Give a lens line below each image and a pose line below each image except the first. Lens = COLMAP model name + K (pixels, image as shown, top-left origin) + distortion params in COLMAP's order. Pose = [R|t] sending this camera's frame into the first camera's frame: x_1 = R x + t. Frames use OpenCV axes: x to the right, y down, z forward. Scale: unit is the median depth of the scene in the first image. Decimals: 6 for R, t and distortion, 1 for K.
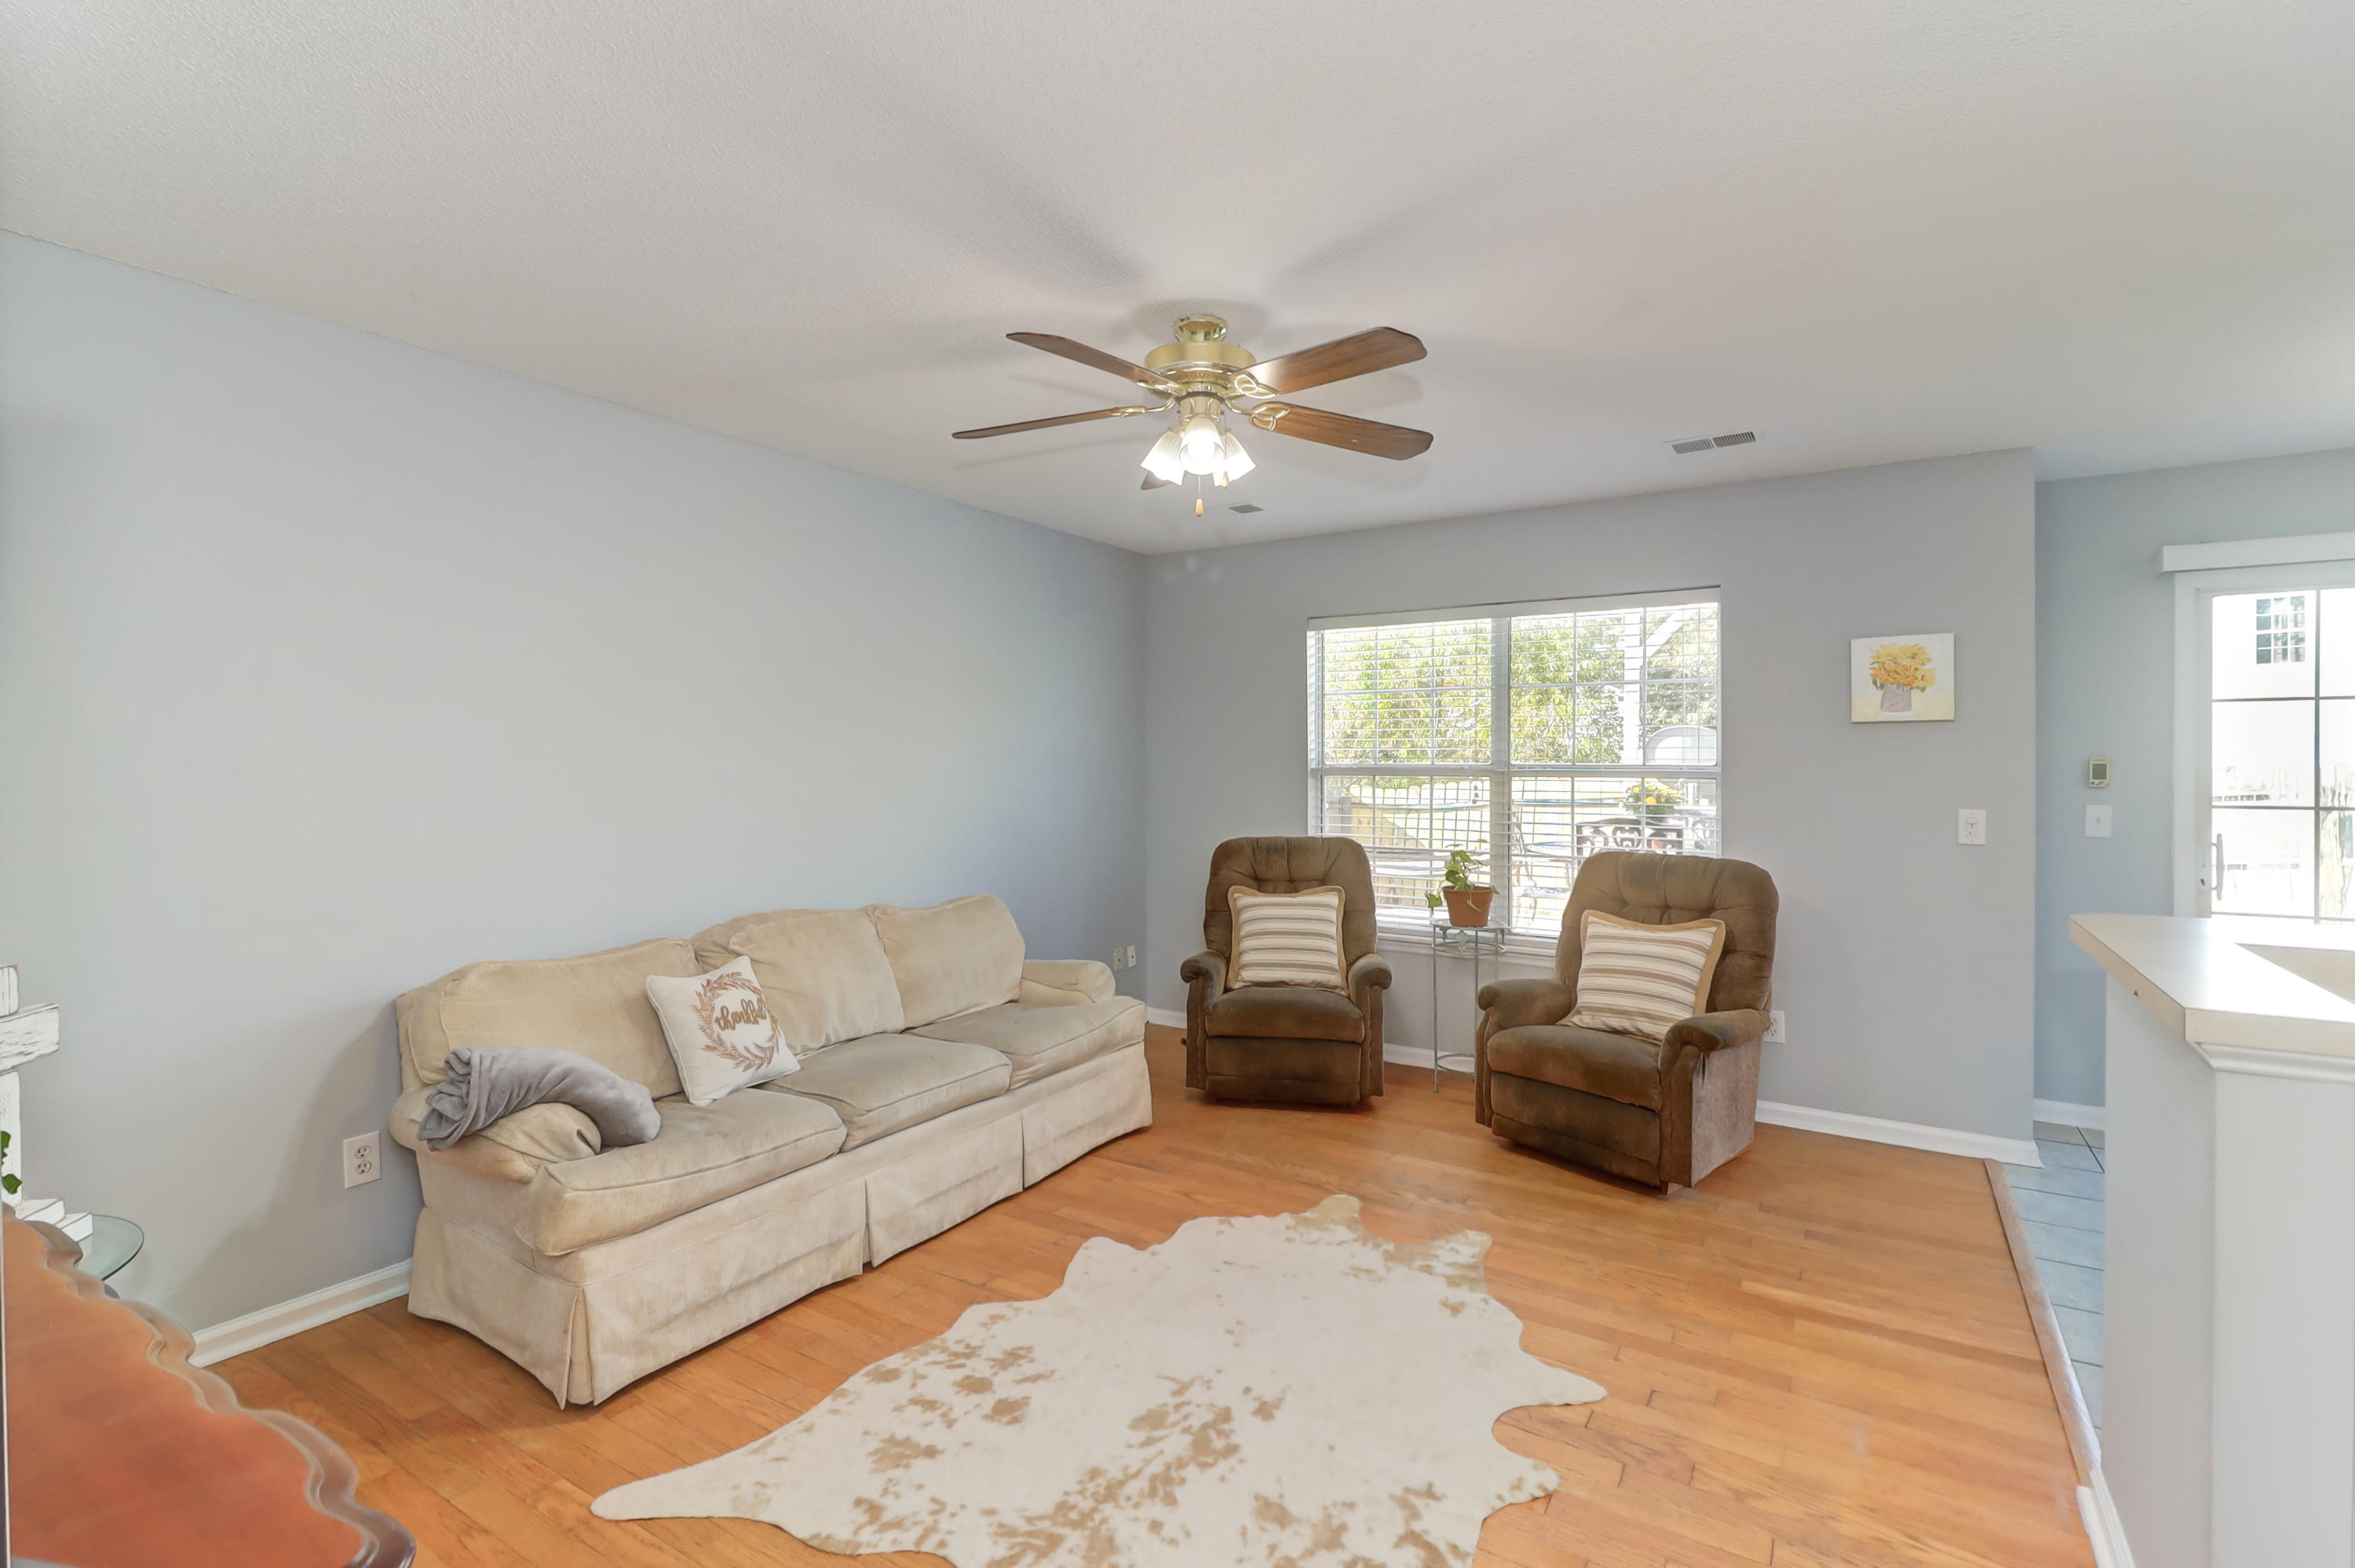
lens RADIAL K [[1076.9, 0, 1173.0], [0, 1076.9, 761.7], [0, 0, 1]] dist [0.022448, -0.016532]
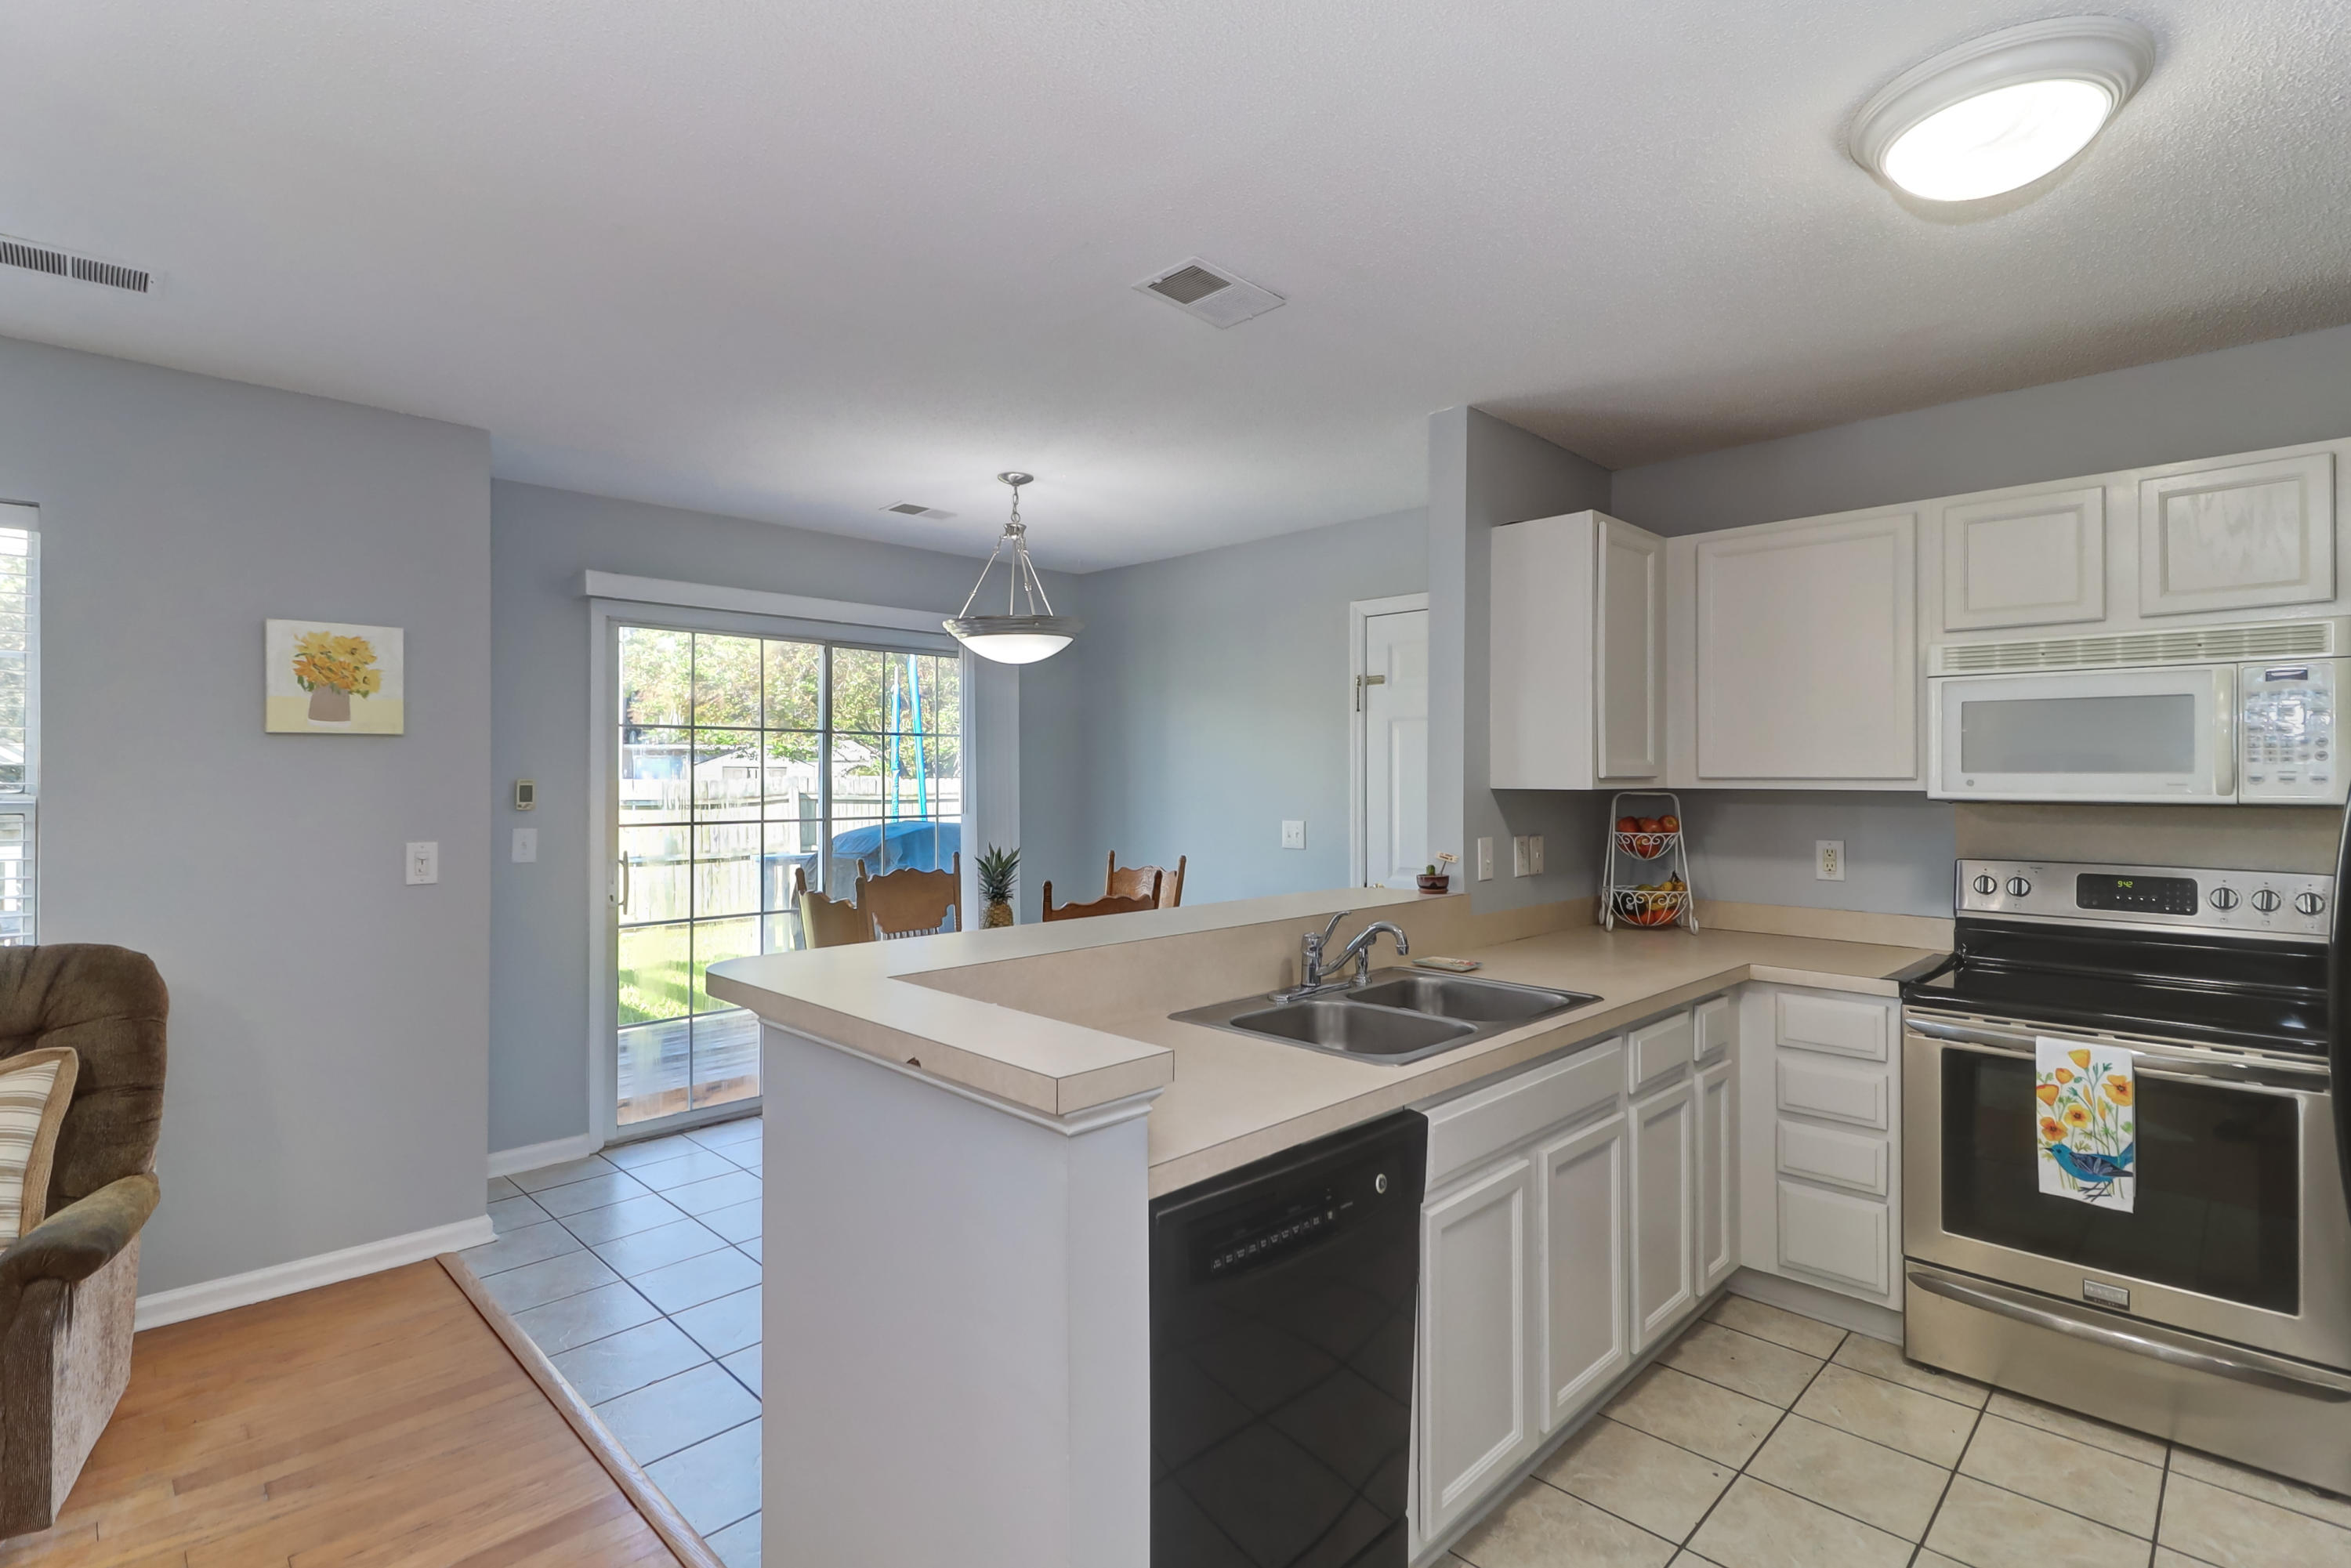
lens RADIAL K [[1108.7, 0, 1182.3], [0, 1108.7, 769.1], [0, 0, 1]] dist [0.028005, -0.016936]
pose [[0.208551, 0.005222, 0.977998, 0.017946], [-0.002425, 0.999985, -0.004822, -0.011216], [-0.978008, -0.001366, 0.208561, 0.289254]]
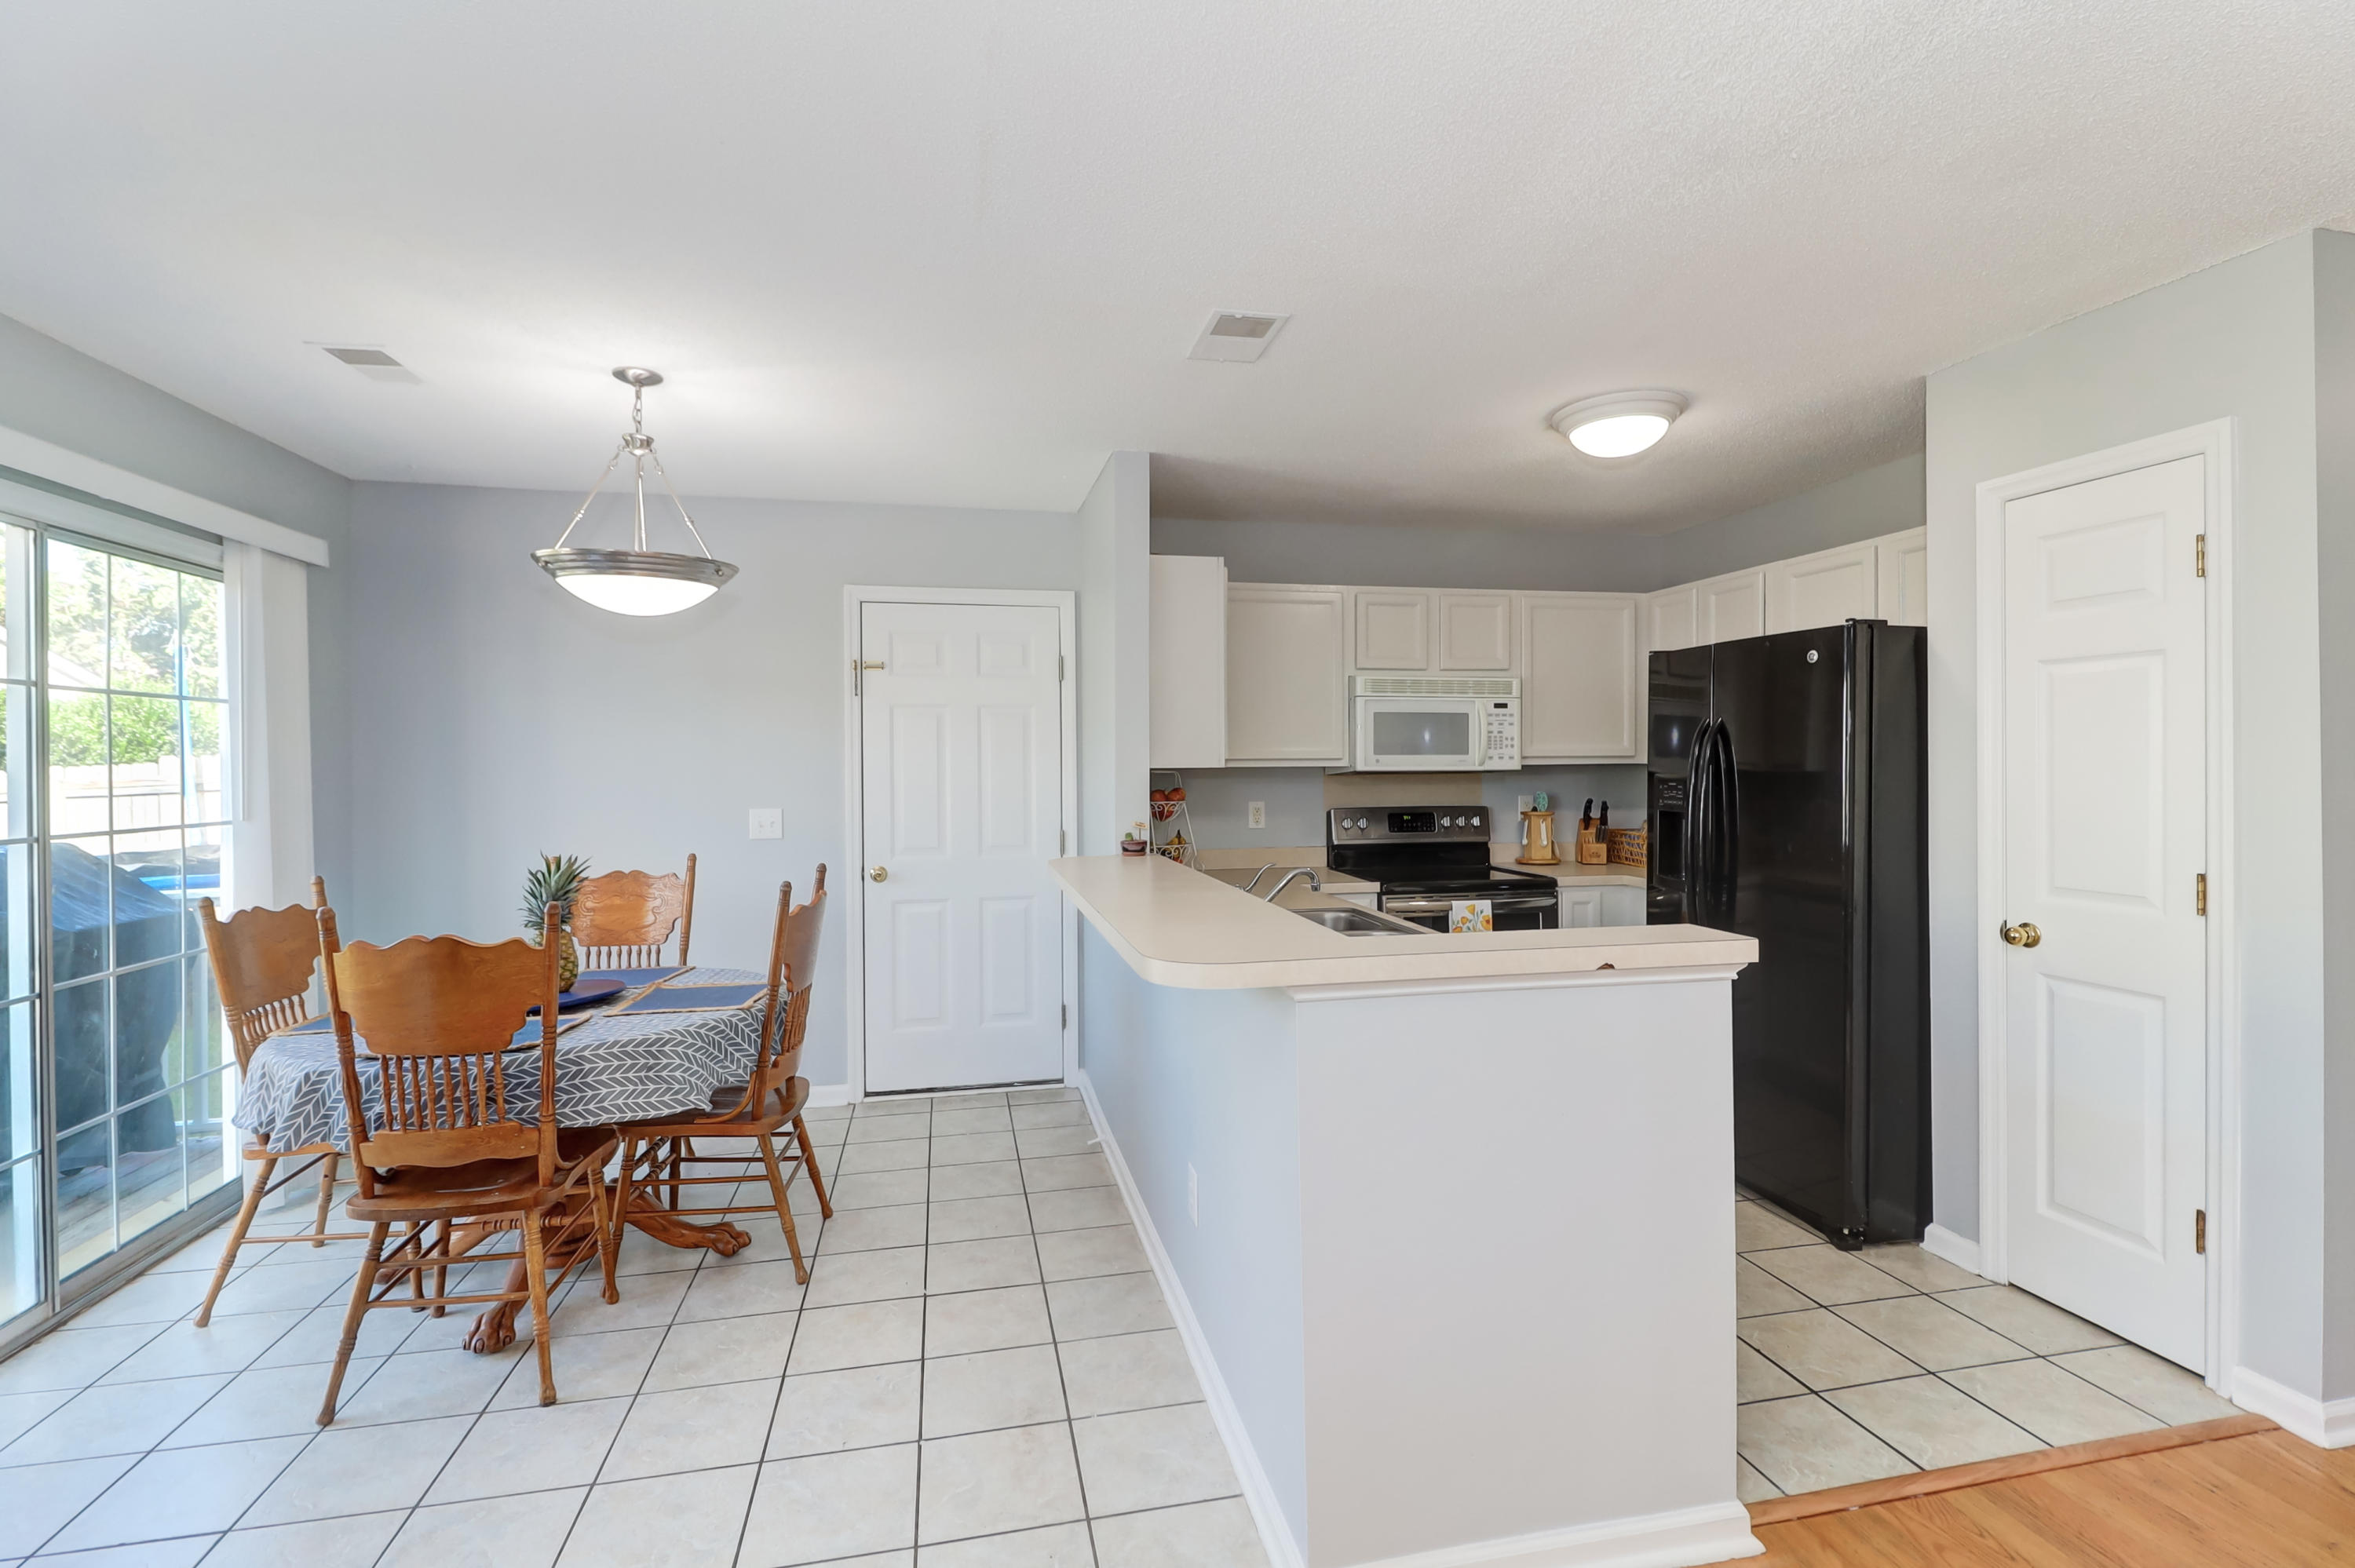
lens RADIAL K [[1079.7, 0, 1174.9], [0, 1079.7, 769.3], [0, 0, 1]] dist [0.024829, -0.016936]
pose [[-0.704658, 0.000534, 0.709547, 0.186922], [0.004486, 0.999983, 0.003702, -0.002029], [-0.709533, 0.005791, -0.704648, 1.035429]]
